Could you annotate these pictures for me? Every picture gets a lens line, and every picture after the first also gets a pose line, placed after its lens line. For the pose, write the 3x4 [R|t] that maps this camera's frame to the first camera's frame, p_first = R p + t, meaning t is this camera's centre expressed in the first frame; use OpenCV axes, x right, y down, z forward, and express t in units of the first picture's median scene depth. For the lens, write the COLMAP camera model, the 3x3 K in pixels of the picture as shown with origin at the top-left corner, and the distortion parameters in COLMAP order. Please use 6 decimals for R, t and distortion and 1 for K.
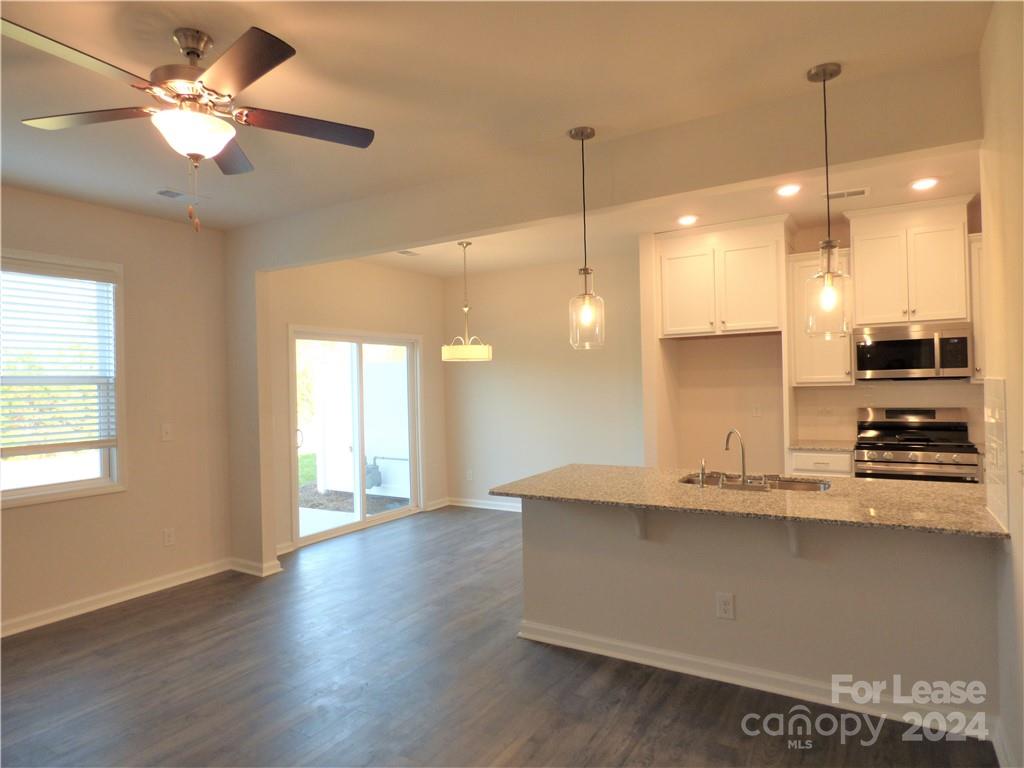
lens RADIAL K [[611.2, 0, 513.7], [0, 611.2, 381.7], [0, 0, 1]] dist [-0.012795, 0.001219]
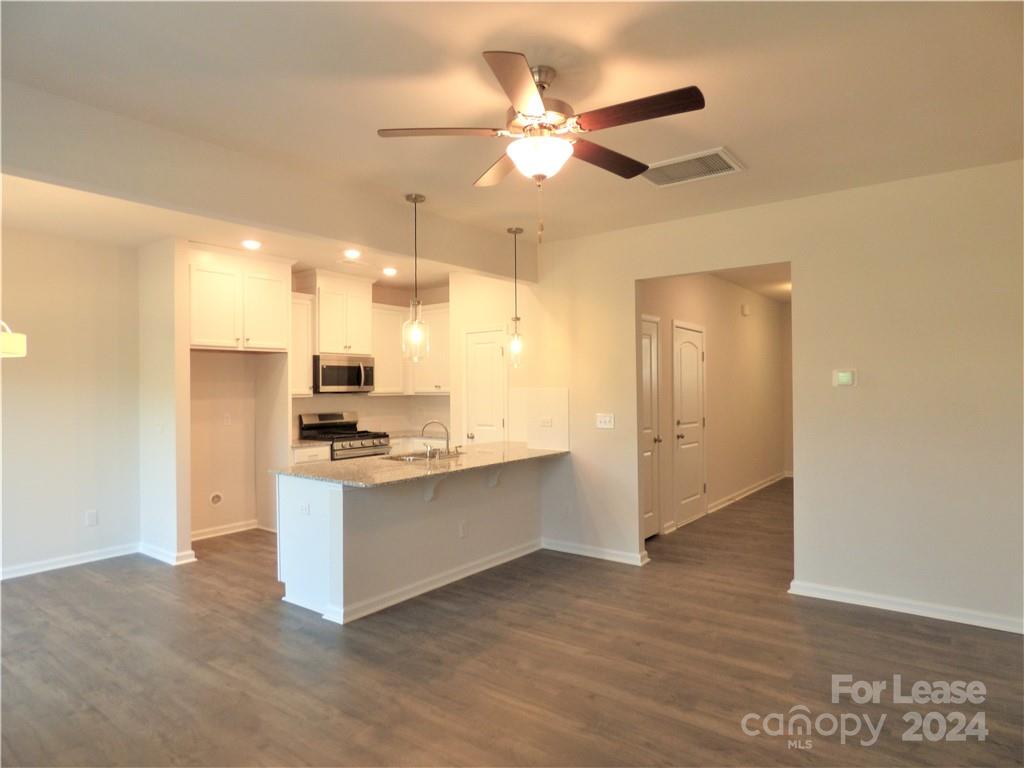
lens RADIAL K [[611.2, 0, 513.4], [0, 611.2, 381.4], [0, 0, 1]] dist [-0.012795, 0.001219]
pose [[0.098799, 0.033911, 0.994529, -0.740787], [0.007340, 0.999367, -0.034806, 0.022163], [-0.995080, 0.010739, 0.098487, 0.422213]]
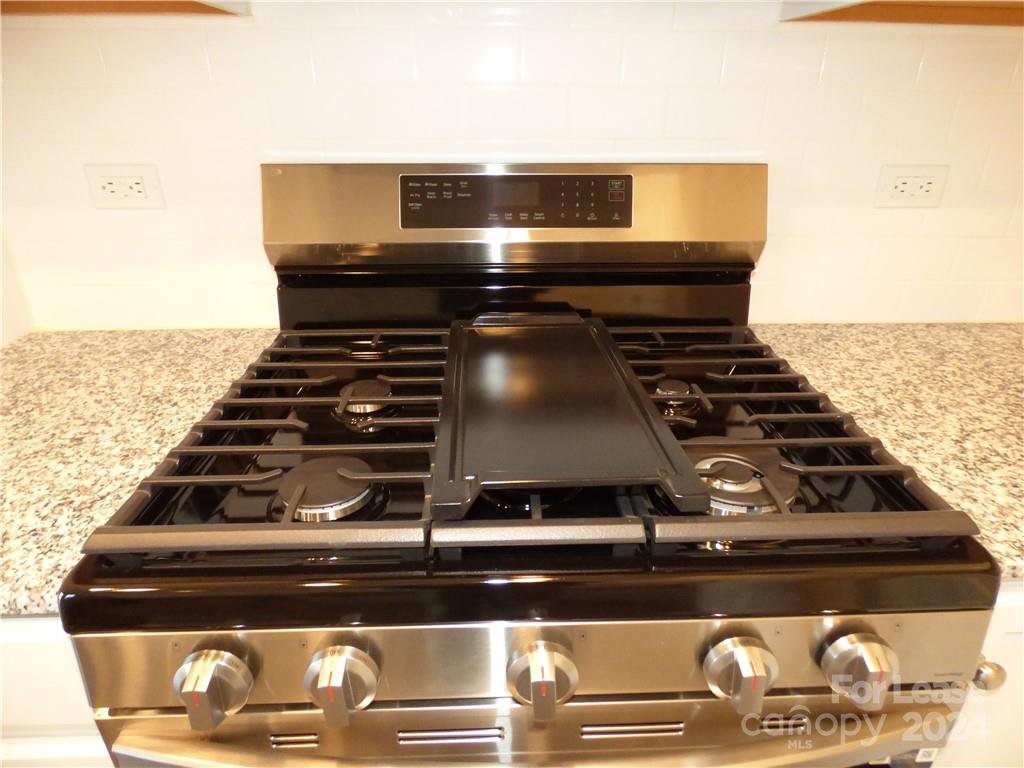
lens RADIAL K [[611.2, 0, 512.2], [0, 611.2, 382.9], [0, 0, 1]] dist [-0.012795, 0.001219]
pose [[0.835596, -0.199363, 0.511893, 0.549467], [-0.017744, 0.921543, 0.387871, 0.032300], [-0.549059, -0.333186, 0.766500, 0.834490]]
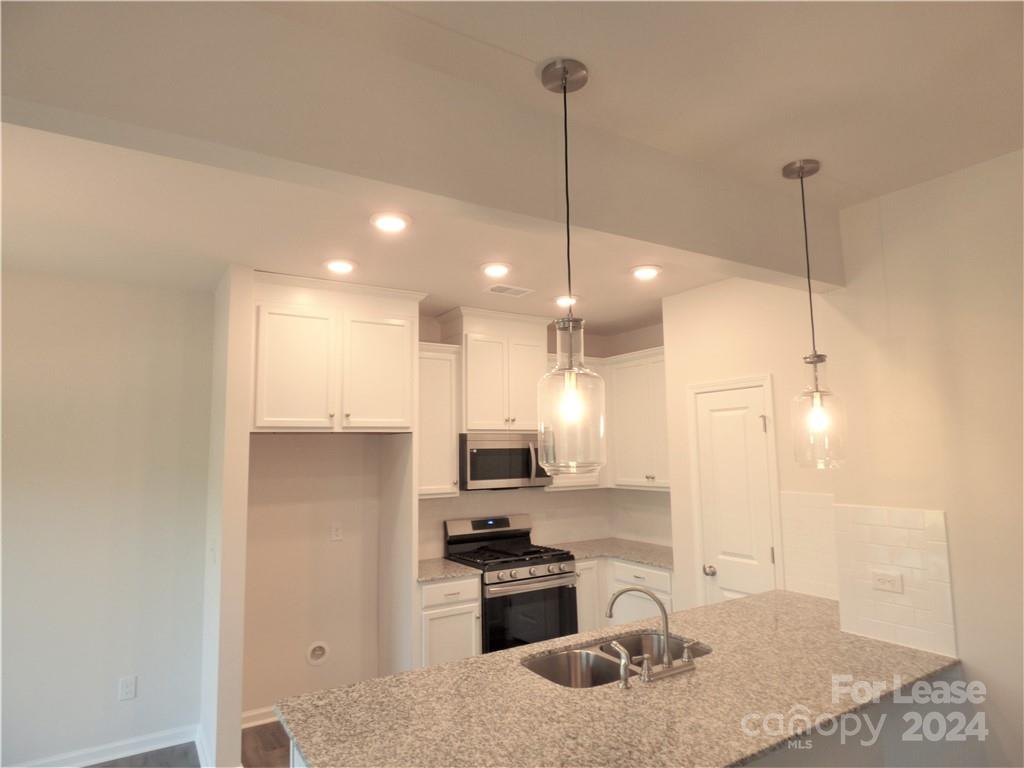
lens RADIAL K [[611.2, 0, 511.3], [0, 611.2, 381.1], [0, 0, 1]] dist [-0.012795, 0.001219]
pose [[0.441986, 0.119305, 0.889053, -0.229756], [0.003827, 0.990856, -0.134869, -0.040704], [-0.897014, 0.063013, 0.437488, 0.522270]]
